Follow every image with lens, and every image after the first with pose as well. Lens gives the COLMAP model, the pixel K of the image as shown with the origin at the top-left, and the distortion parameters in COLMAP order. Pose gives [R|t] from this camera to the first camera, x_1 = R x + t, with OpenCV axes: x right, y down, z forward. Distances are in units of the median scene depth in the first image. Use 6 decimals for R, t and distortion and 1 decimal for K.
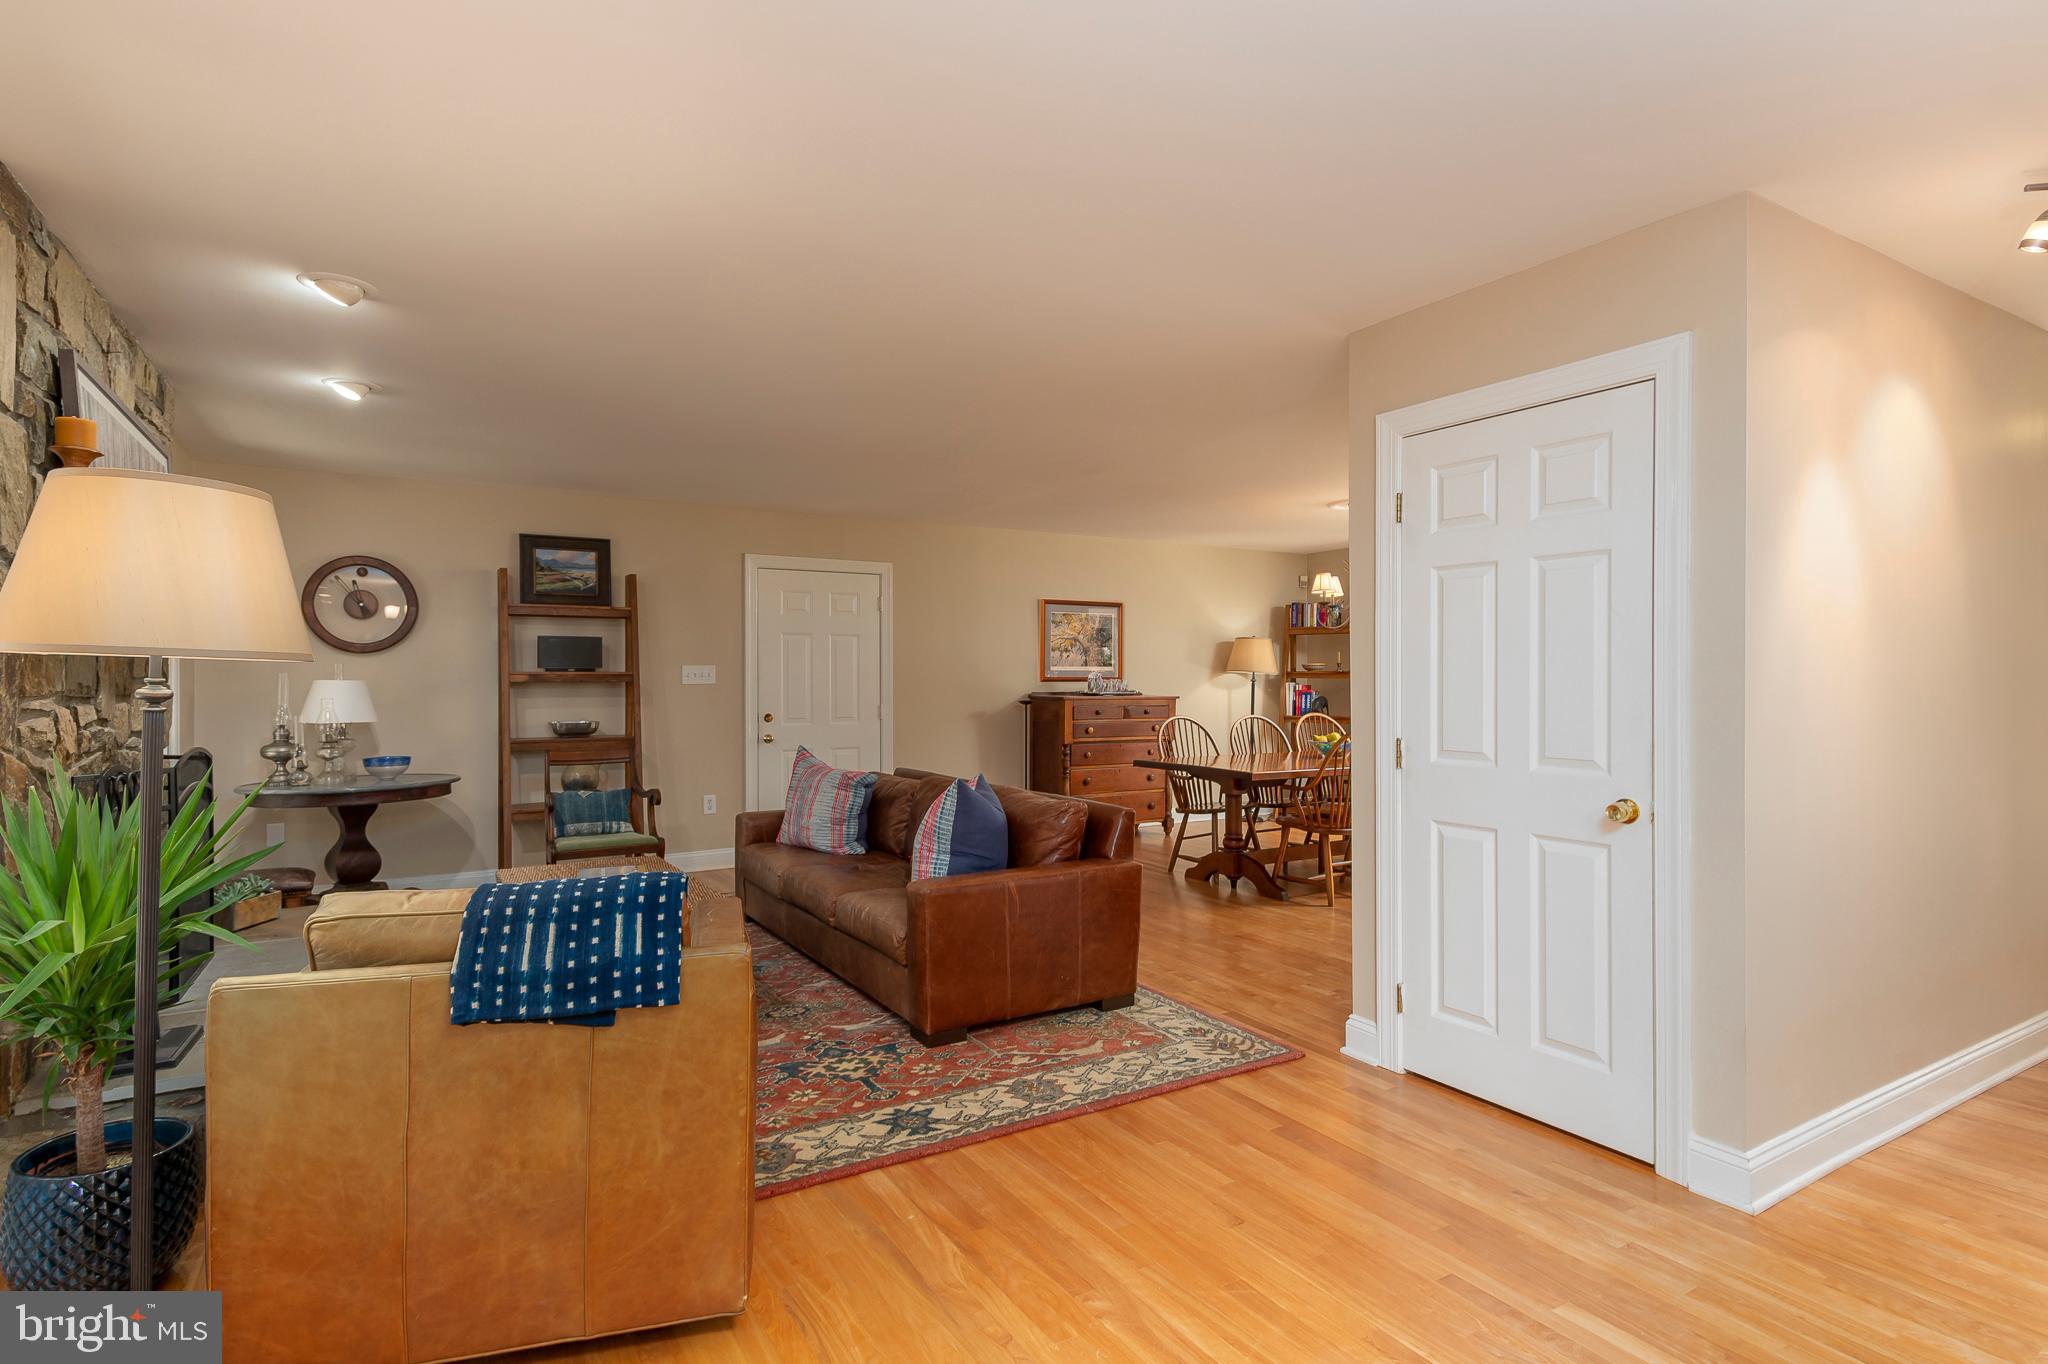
lens RADIAL K [[1067.7, 0, 1020.8], [0, 1067.7, 677.2], [0, 0, 1]] dist [0.017757, -0.000641]
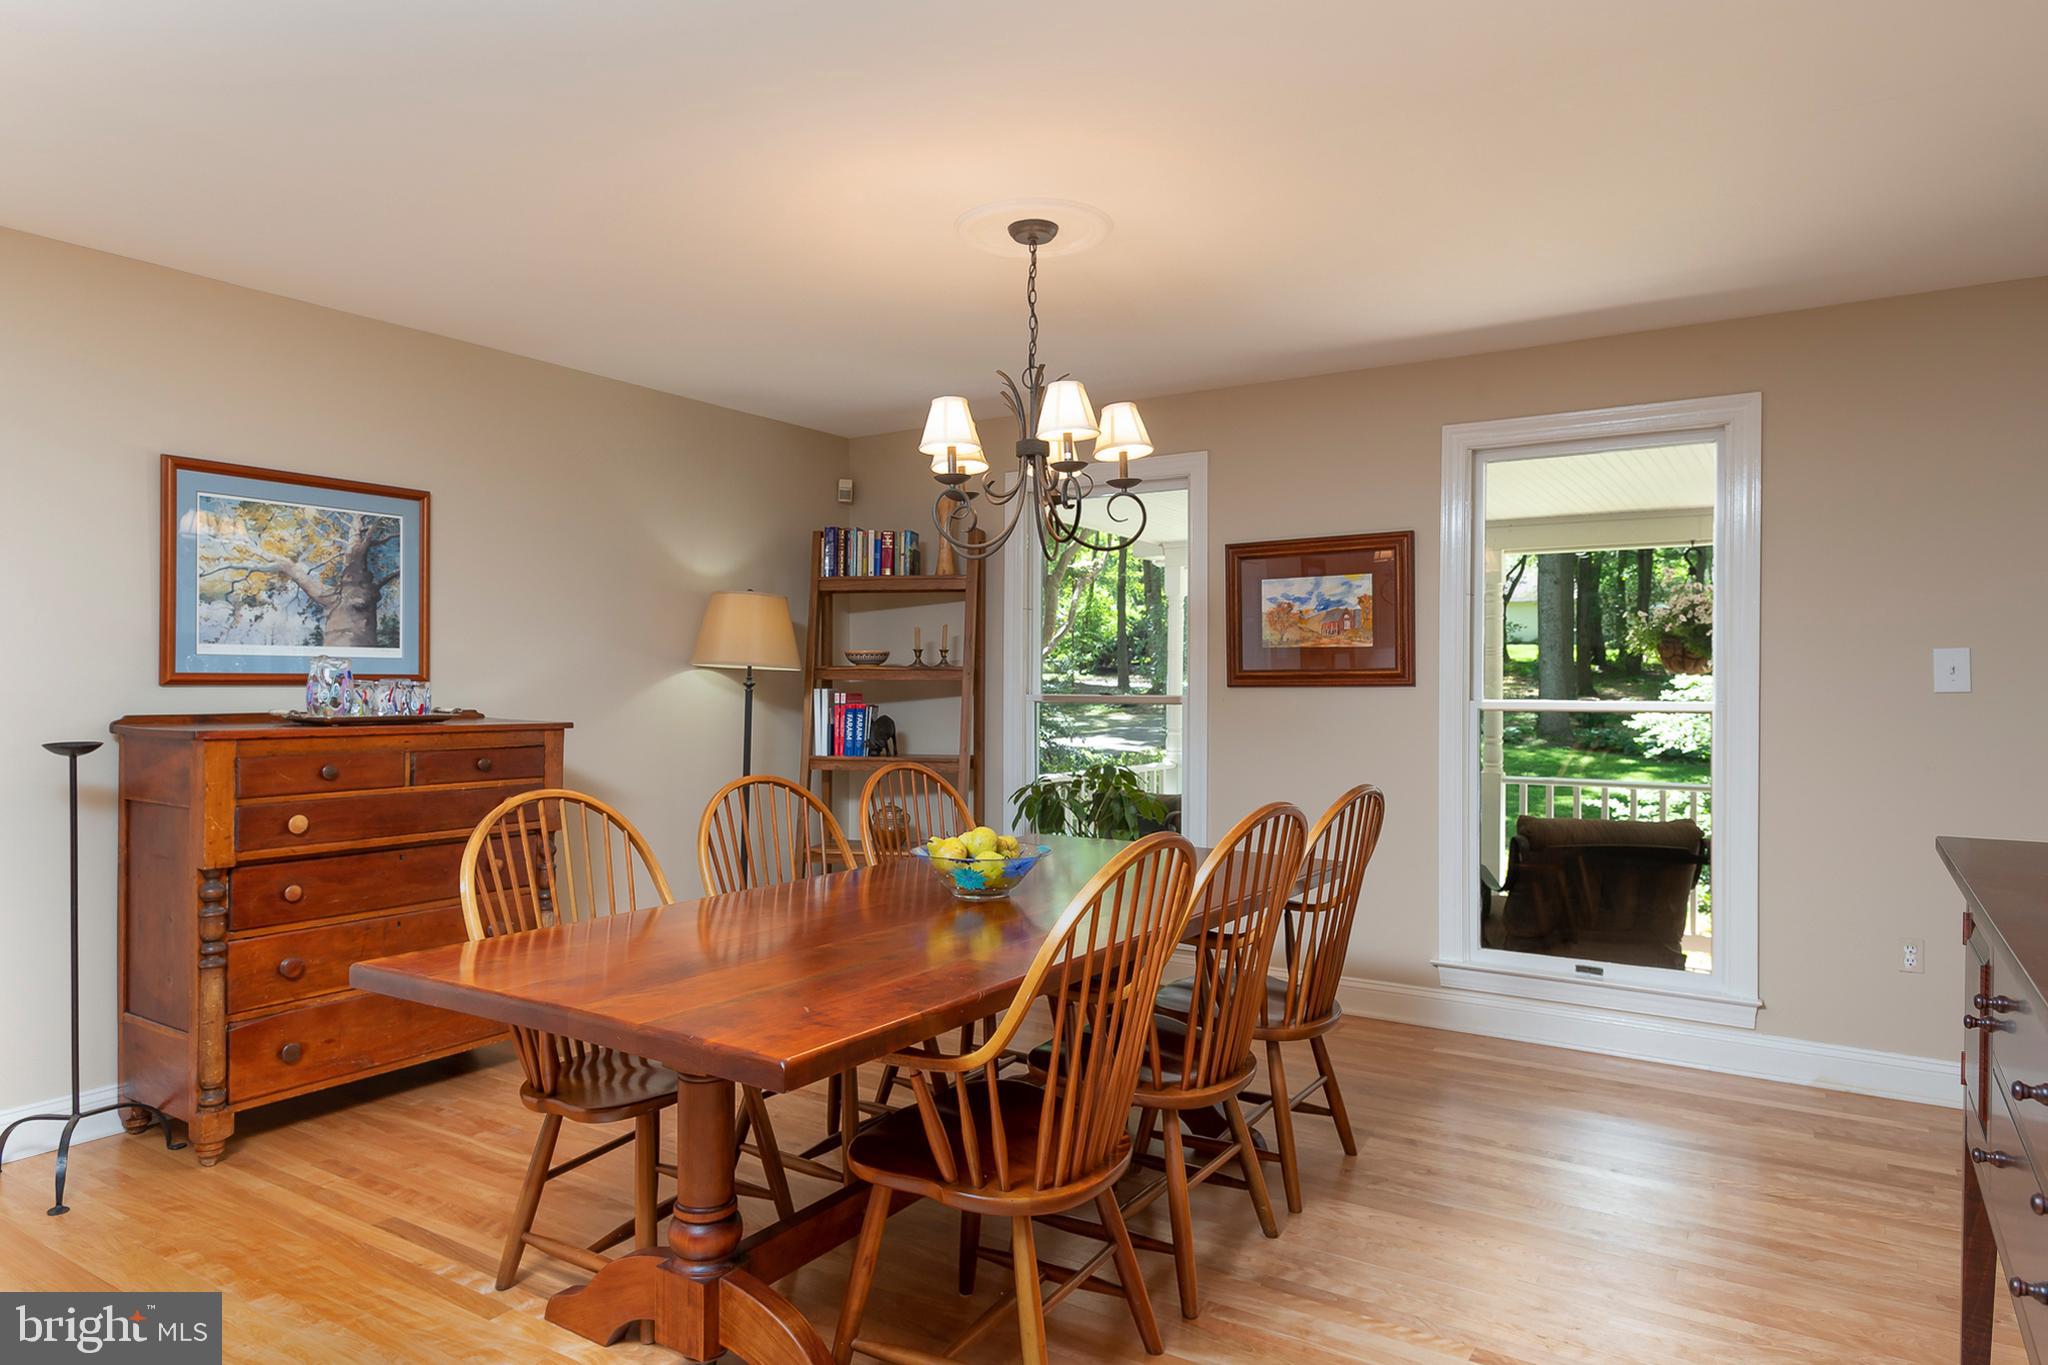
lens RADIAL K [[1262.0, 0, 1023.1], [0, 1262.0, 679.5], [0, 0, 1]] dist [0.006126, -0.005997]
pose [[0.901360, 0.003673, 0.433055, 0.093567], [-0.003322, 0.999993, -0.001566, 0.001732], [-0.433058, -0.000027, 0.901366, 0.484271]]
